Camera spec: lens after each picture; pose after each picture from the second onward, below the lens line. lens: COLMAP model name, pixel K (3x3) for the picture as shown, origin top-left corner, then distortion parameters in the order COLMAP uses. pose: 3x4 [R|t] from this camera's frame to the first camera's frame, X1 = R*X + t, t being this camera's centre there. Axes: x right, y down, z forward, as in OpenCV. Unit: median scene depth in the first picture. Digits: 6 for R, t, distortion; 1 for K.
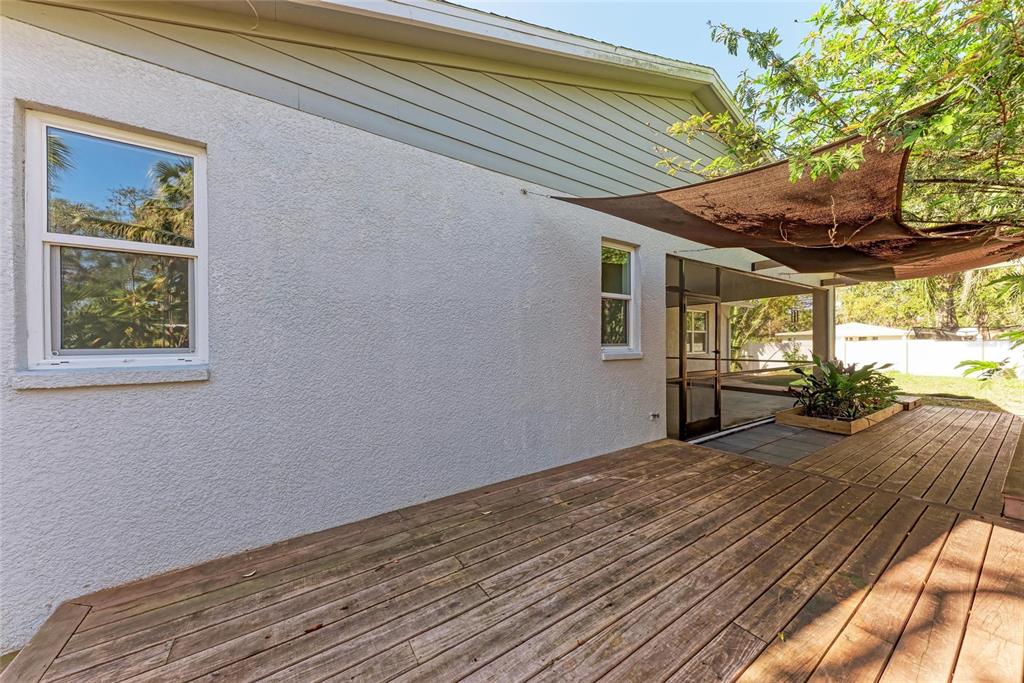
lens RADIAL K [[354.3, 0, 510.0], [0, 354.3, 341.5], [0, 0, 1]] dist [0.000356, -0.000124]
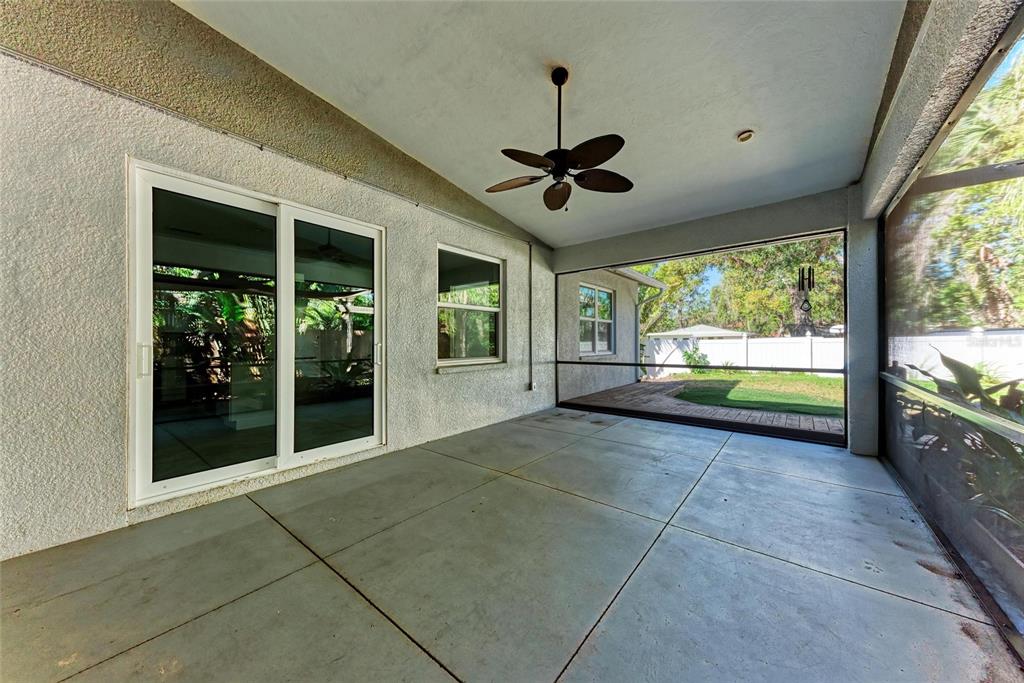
lens RADIAL K [[354.3, 0, 505.8], [0, 354.3, 341.5], [0, 0, 1]] dist [0.000356, -0.000124]
pose [[0.955770, -0.000459, 0.294114, 0.169265], [0.001420, 0.999994, -0.003056, 0.011601], [-0.294111, 0.003338, 0.955765, 0.434762]]
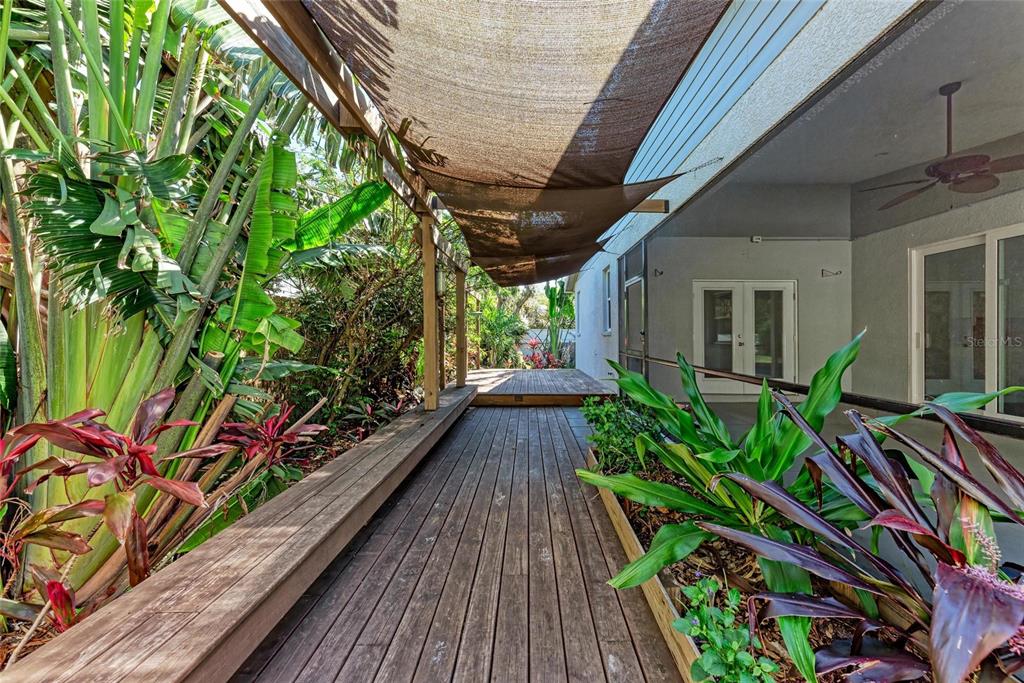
lens RADIAL K [[354.3, 0, 512.6], [0, 354.3, 335.6], [0, 0, 1]] dist [0.000356, -0.000124]
pose [[-0.586830, 0.009590, -0.809653, 0.663157], [0.008660, 0.999947, 0.005568, 0.010796], [0.809664, -0.003744, -0.586882, 0.538887]]
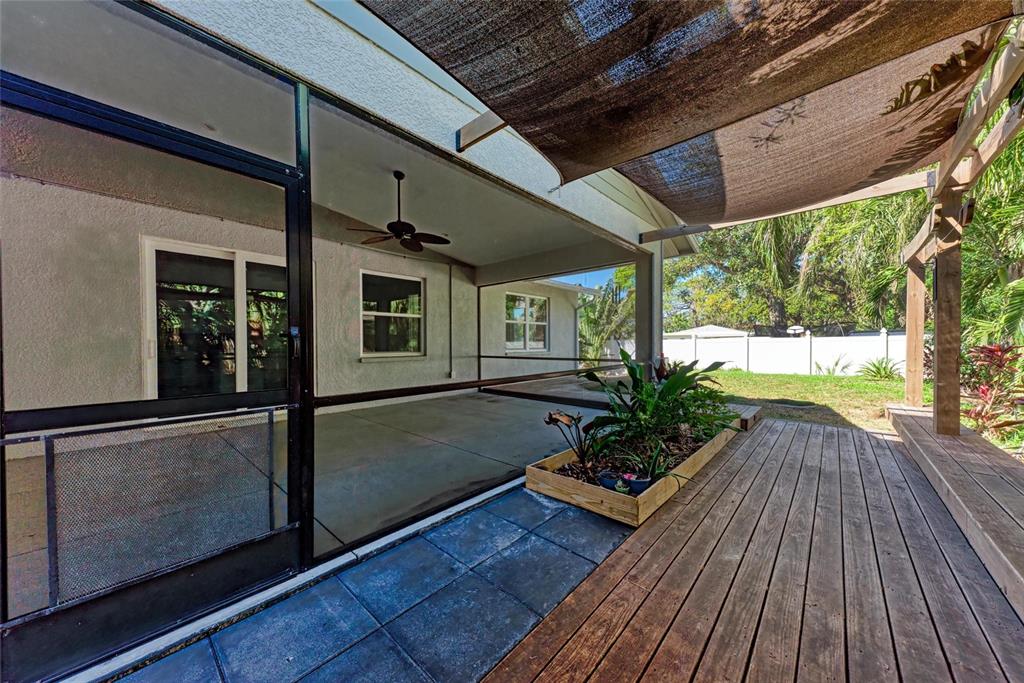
lens RADIAL K [[354.3, 0, 514.8], [0, 354.3, 347.0], [0, 0, 1]] dist [0.000356, -0.000124]
pose [[0.967165, -0.003390, 0.254127, 0.290923], [0.000382, 0.999929, 0.011886, 0.014957], [-0.254150, -0.011399, 0.967098, 0.255517]]
